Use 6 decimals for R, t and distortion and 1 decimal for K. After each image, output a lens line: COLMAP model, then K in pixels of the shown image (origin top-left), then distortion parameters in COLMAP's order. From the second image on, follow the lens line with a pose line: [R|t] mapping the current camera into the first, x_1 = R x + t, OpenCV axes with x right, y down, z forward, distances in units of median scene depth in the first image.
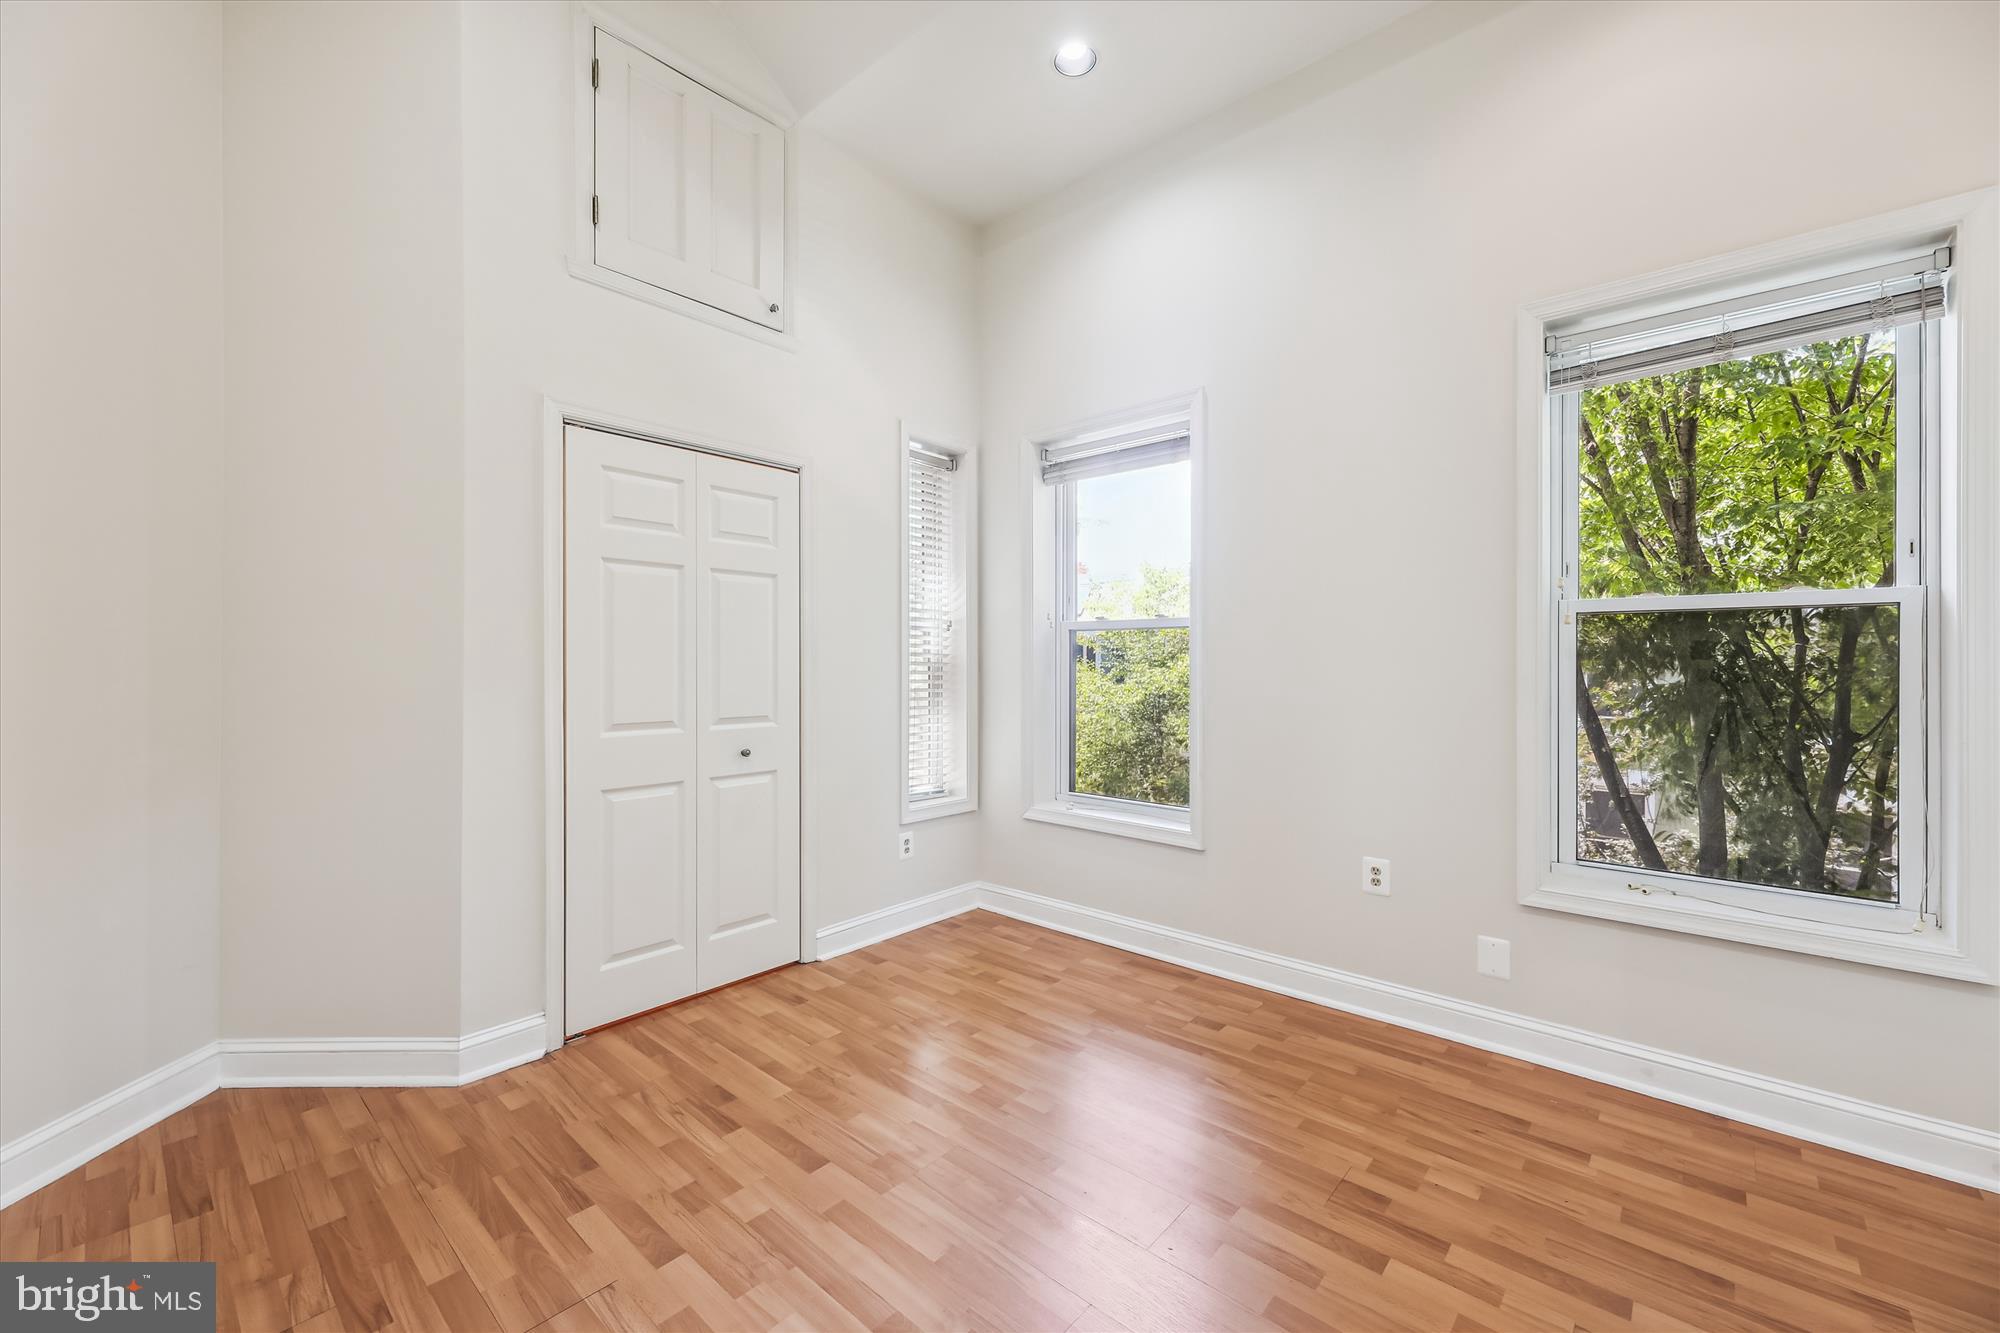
lens RADIAL K [[801.6, 0, 994.6], [0, 801.6, 663.6], [0, 0, 1]] dist [0.023468, -0.006004]
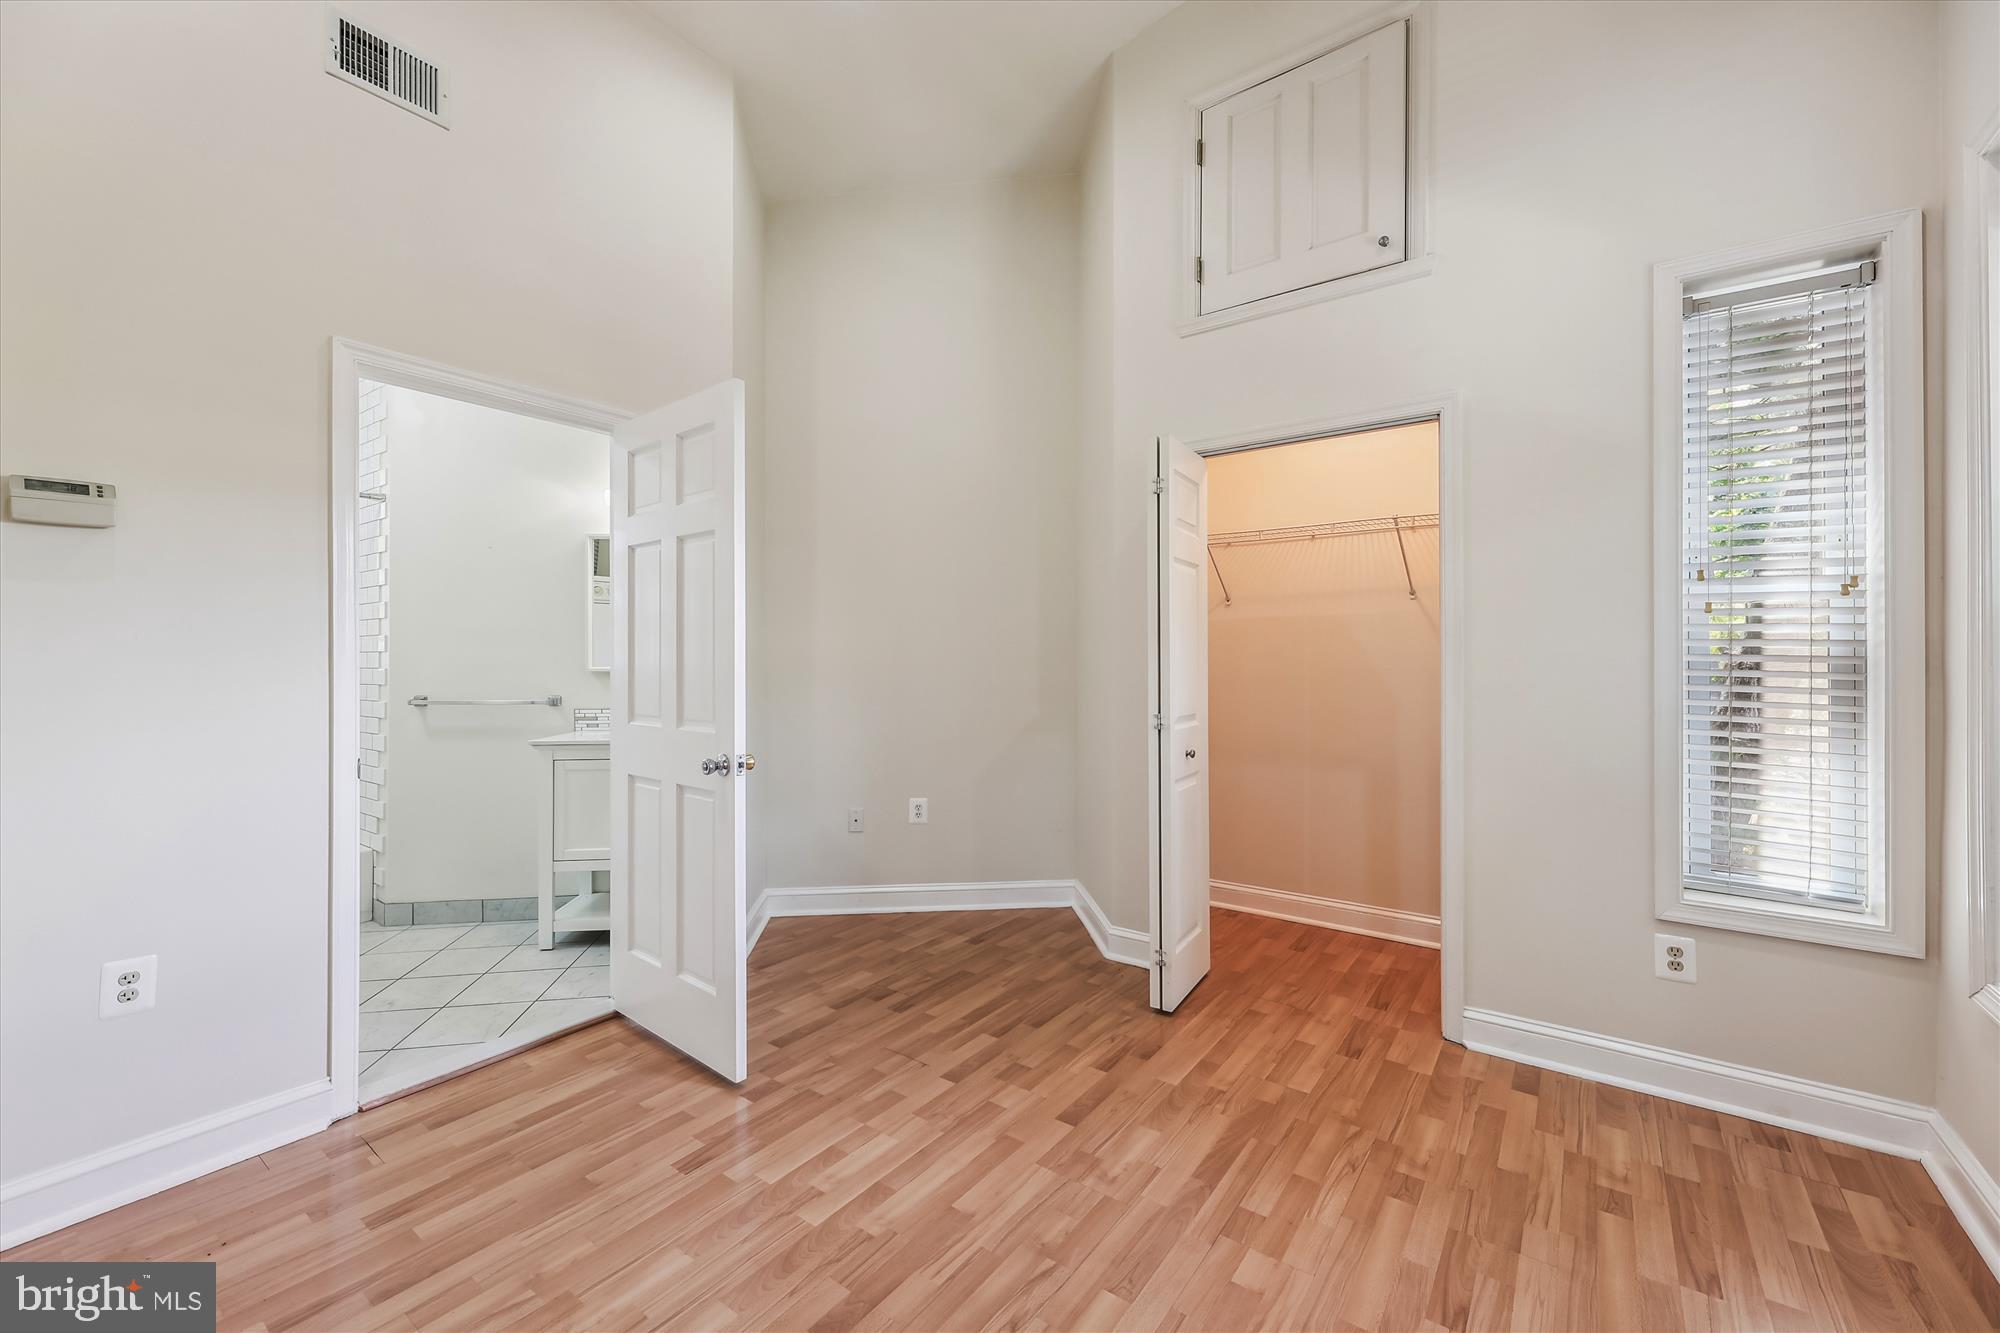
lens RADIAL K [[801.6, 0, 994.6], [0, 801.6, 663.6], [0, 0, 1]] dist [0.023468, -0.006004]
pose [[0.084920, -0.001317, -0.996387, 0.756148], [0.001891, 0.999998, -0.001161, 0.007073], [0.996386, -0.001786, 0.084922, 0.719390]]
